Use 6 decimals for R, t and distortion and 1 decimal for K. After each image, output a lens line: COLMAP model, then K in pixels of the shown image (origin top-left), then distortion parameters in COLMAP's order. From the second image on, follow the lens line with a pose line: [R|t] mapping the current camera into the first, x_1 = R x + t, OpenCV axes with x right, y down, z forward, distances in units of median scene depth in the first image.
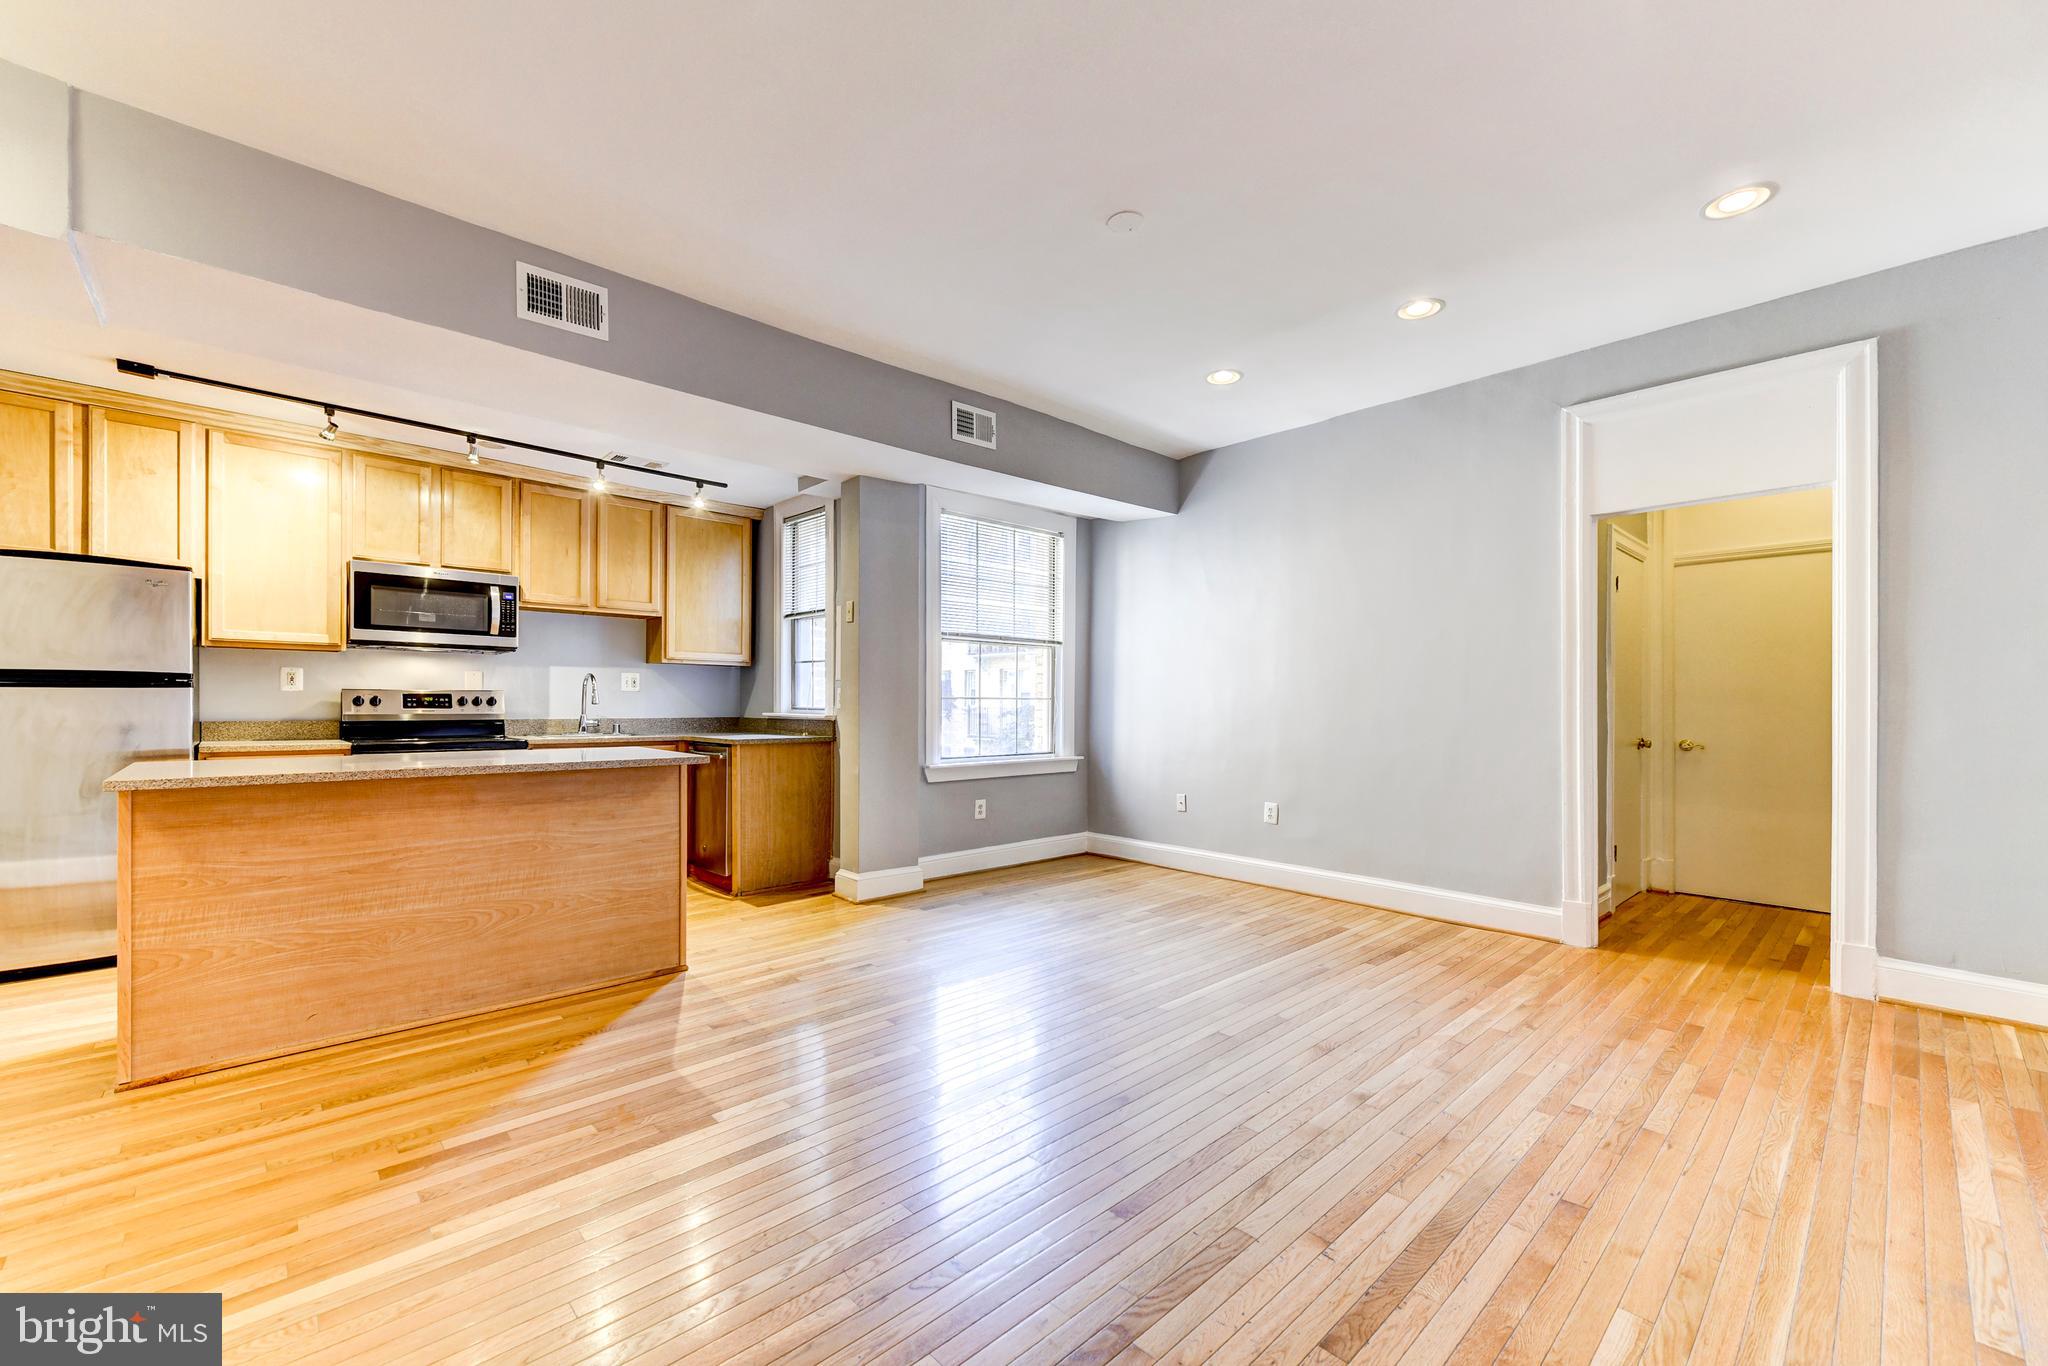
lens RADIAL K [[826.7, 0, 1034.7], [0, 826.7, 707.6], [0, 0, 1]] dist [0.006598, -0.001456]
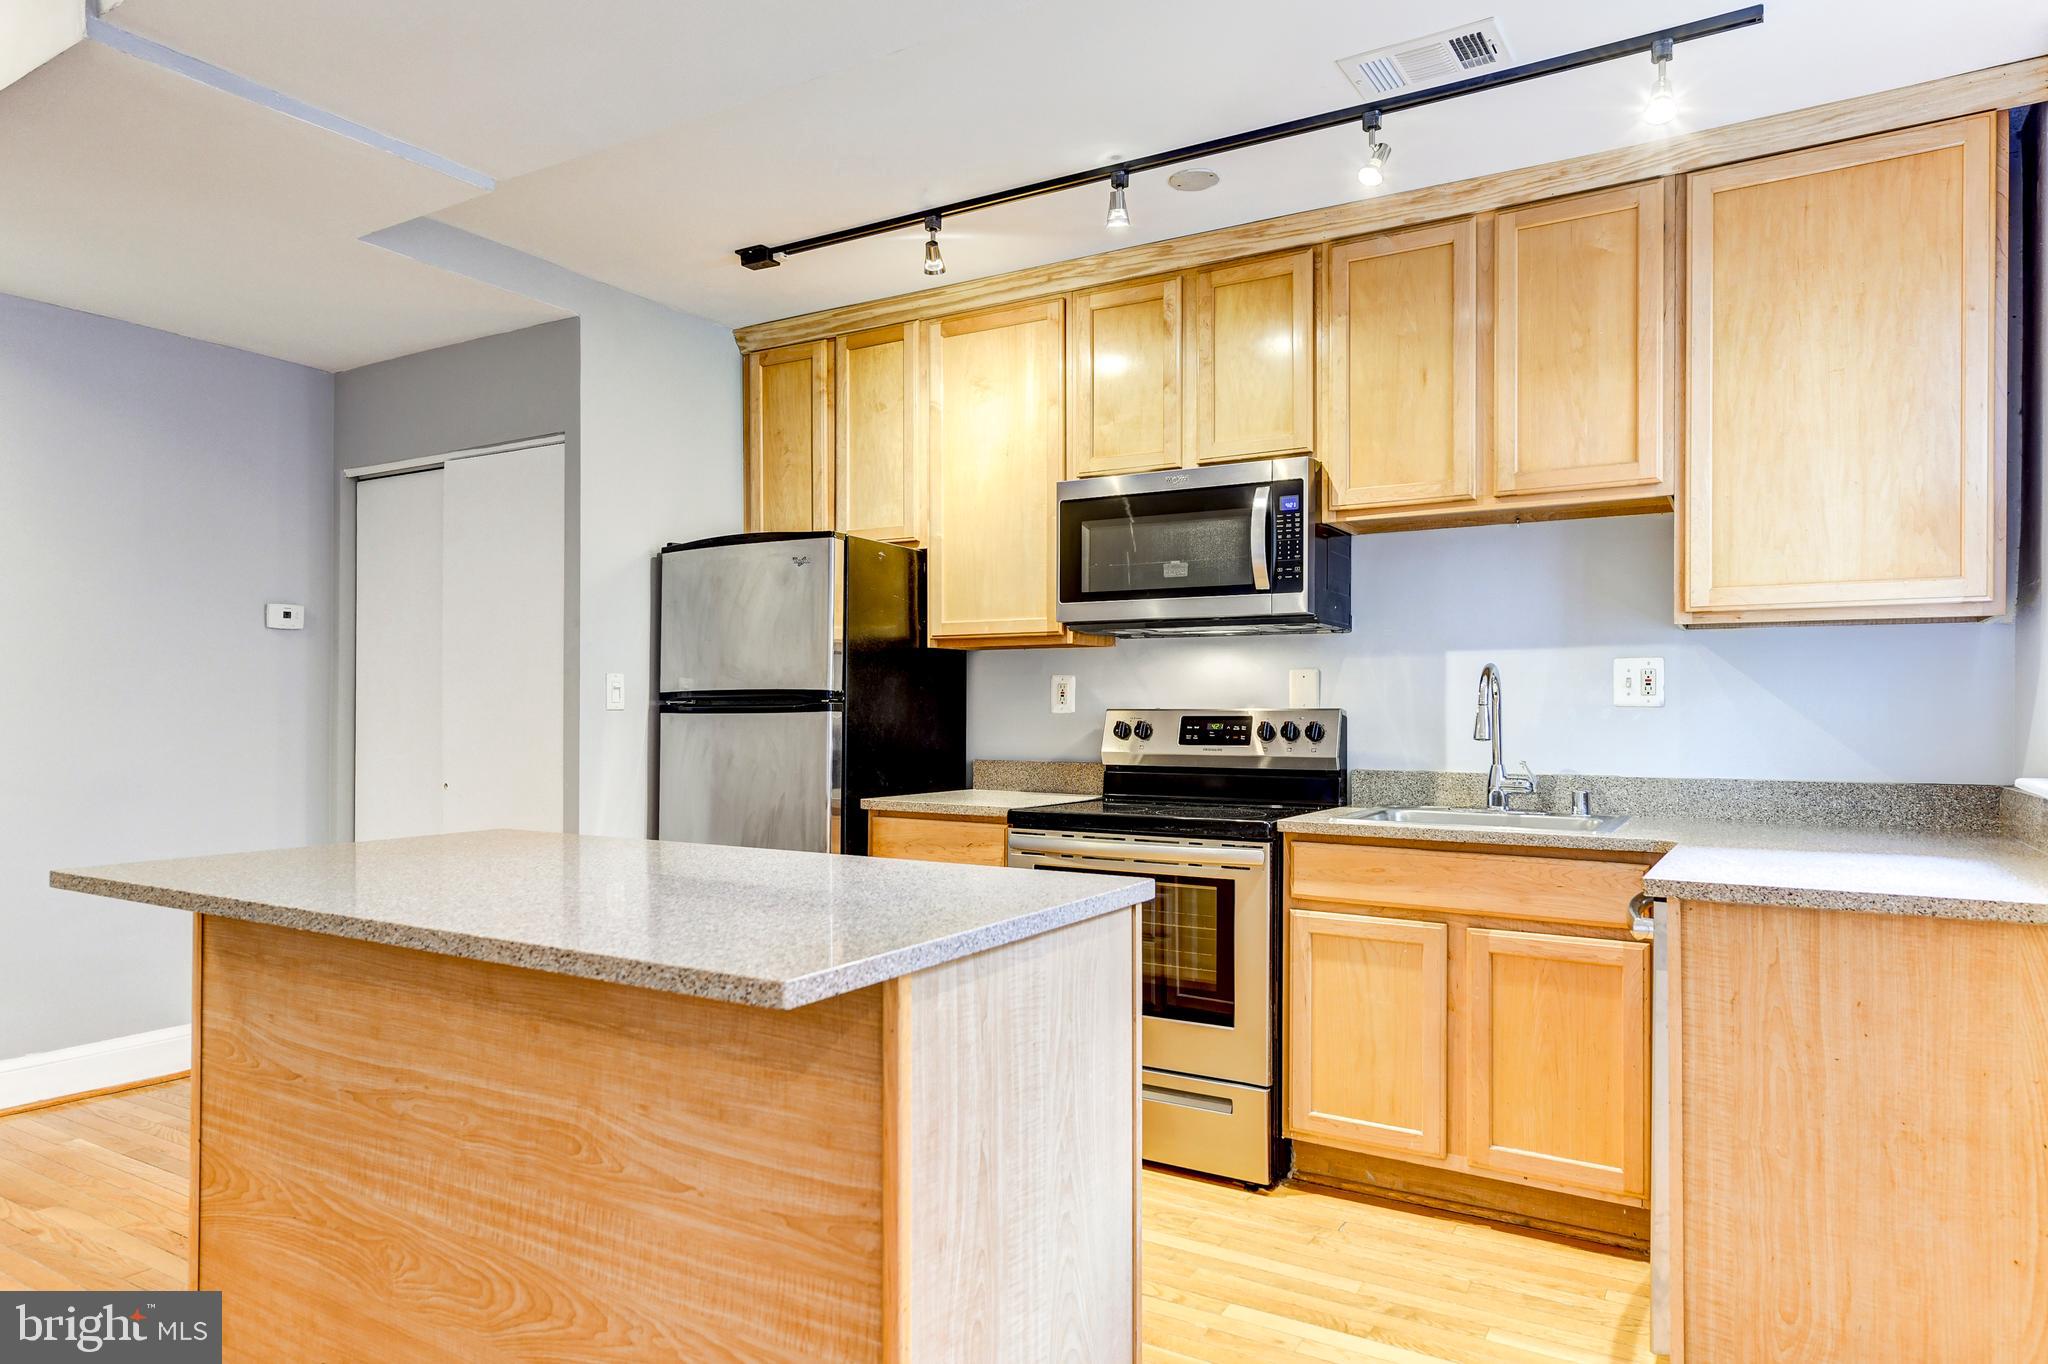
lens RADIAL K [[1230.3, 0, 1025.0], [0, 1230.3, 709.0], [0, 0, 1]] dist [0.004579, 0.001410]
pose [[0.262668, -0.008172, -0.964852, -0.017270], [-0.006077, 0.999930, -0.010124, -0.012988], [0.964867, 0.008523, 0.262600, 0.693788]]
